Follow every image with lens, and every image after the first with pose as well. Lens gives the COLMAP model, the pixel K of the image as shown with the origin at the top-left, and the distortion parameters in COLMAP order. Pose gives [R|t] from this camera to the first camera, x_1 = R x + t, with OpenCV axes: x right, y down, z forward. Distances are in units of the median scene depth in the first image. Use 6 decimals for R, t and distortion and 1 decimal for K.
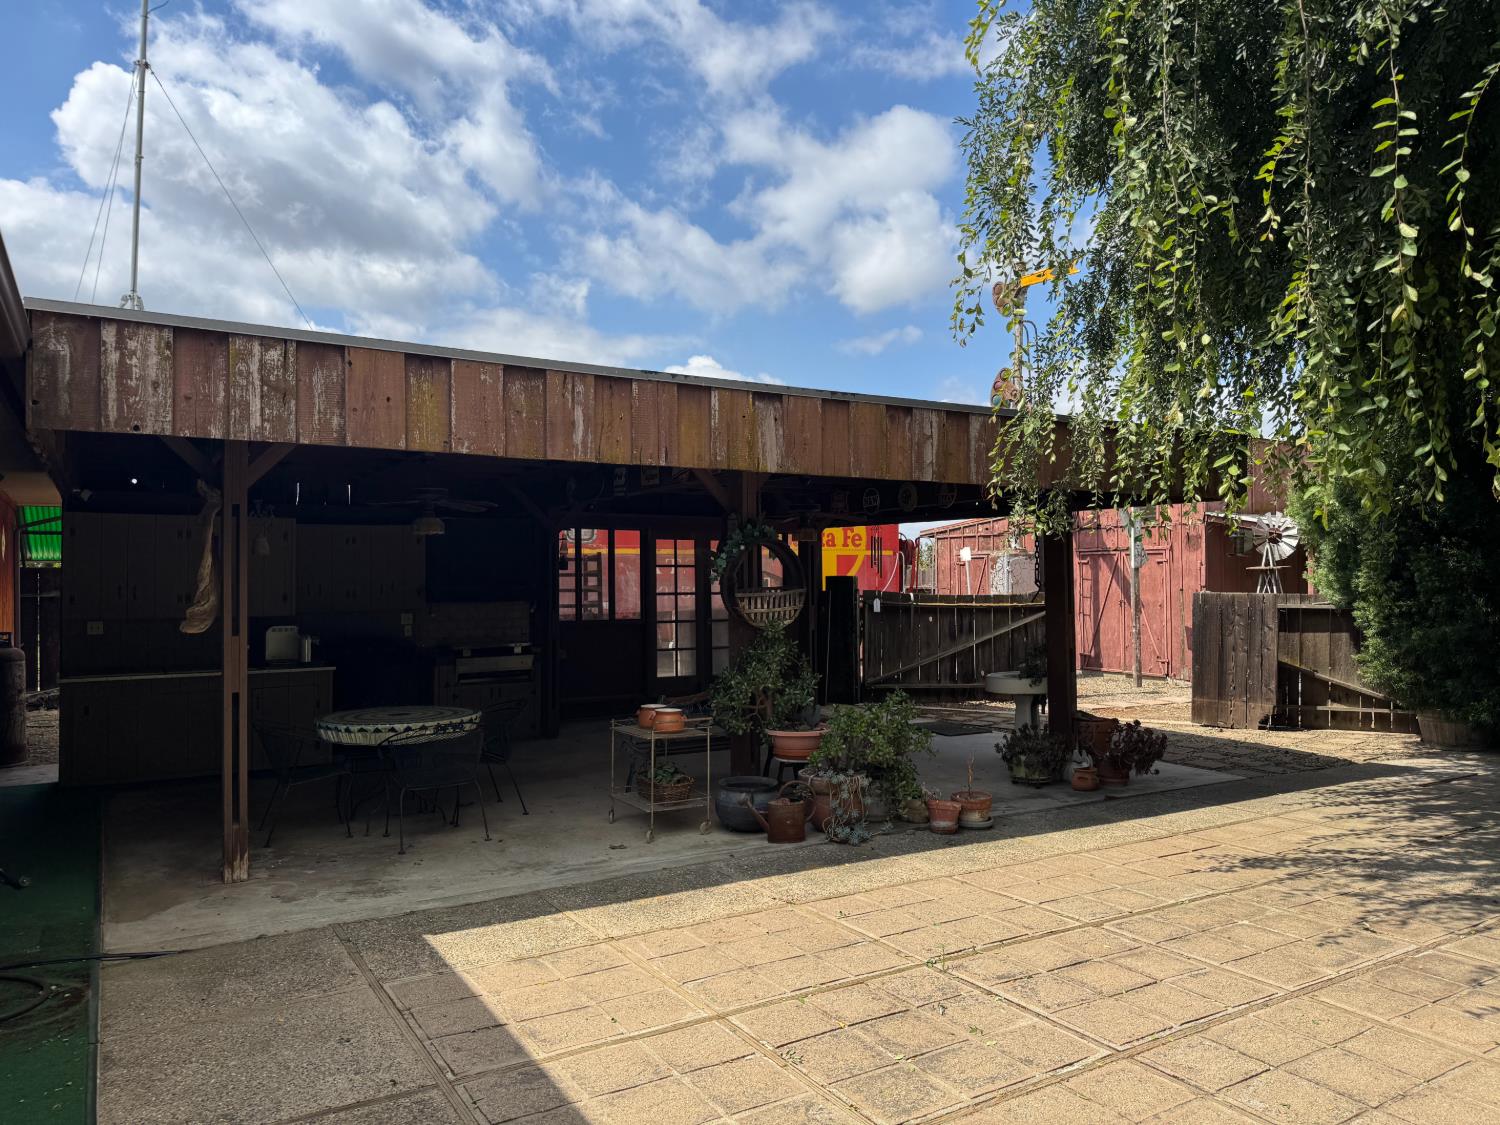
lens RADIAL K [[1064.6, 0, 750.5], [0, 1064.6, 565.9], [0, 0, 1]] dist [0.032886, -0.026271]
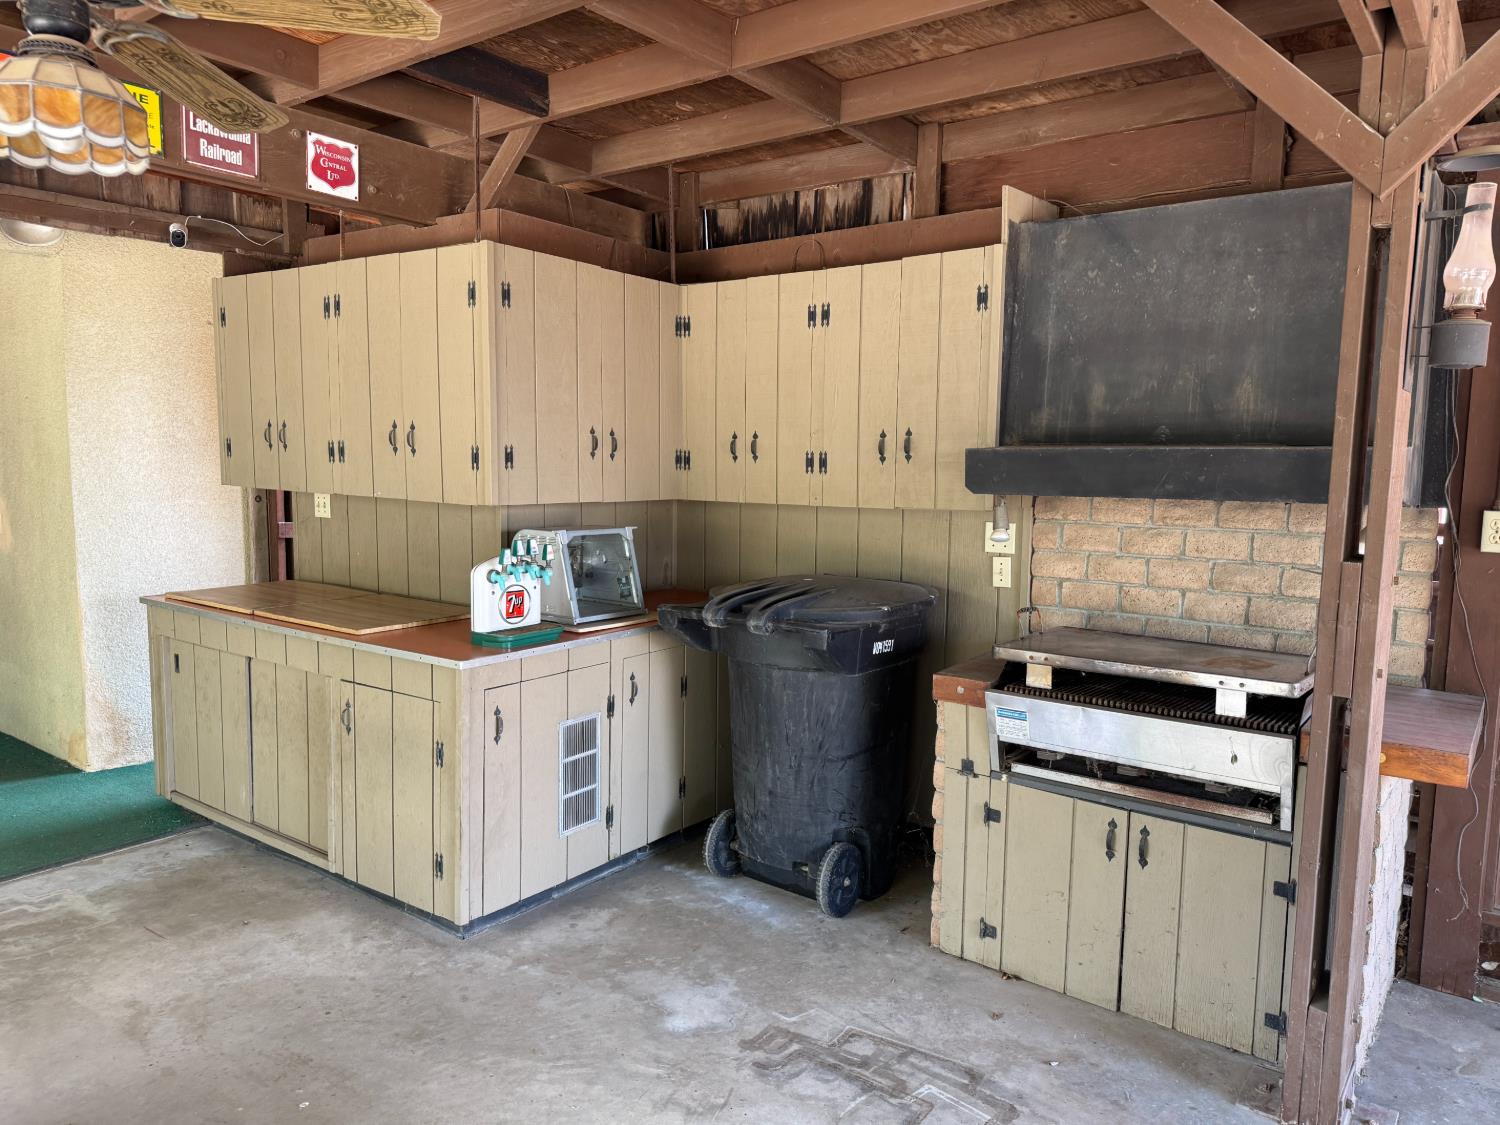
lens RADIAL K [[1064.6, 0, 749.1], [0, 1064.6, 562.2], [0, 0, 1]] dist [0.032886, -0.026271]
pose [[0.376371, 0.107608, -0.920199, -0.036230], [-0.010411, 0.993660, 0.111940, 0.020022], [0.926411, -0.032550, 0.375105, 0.821418]]
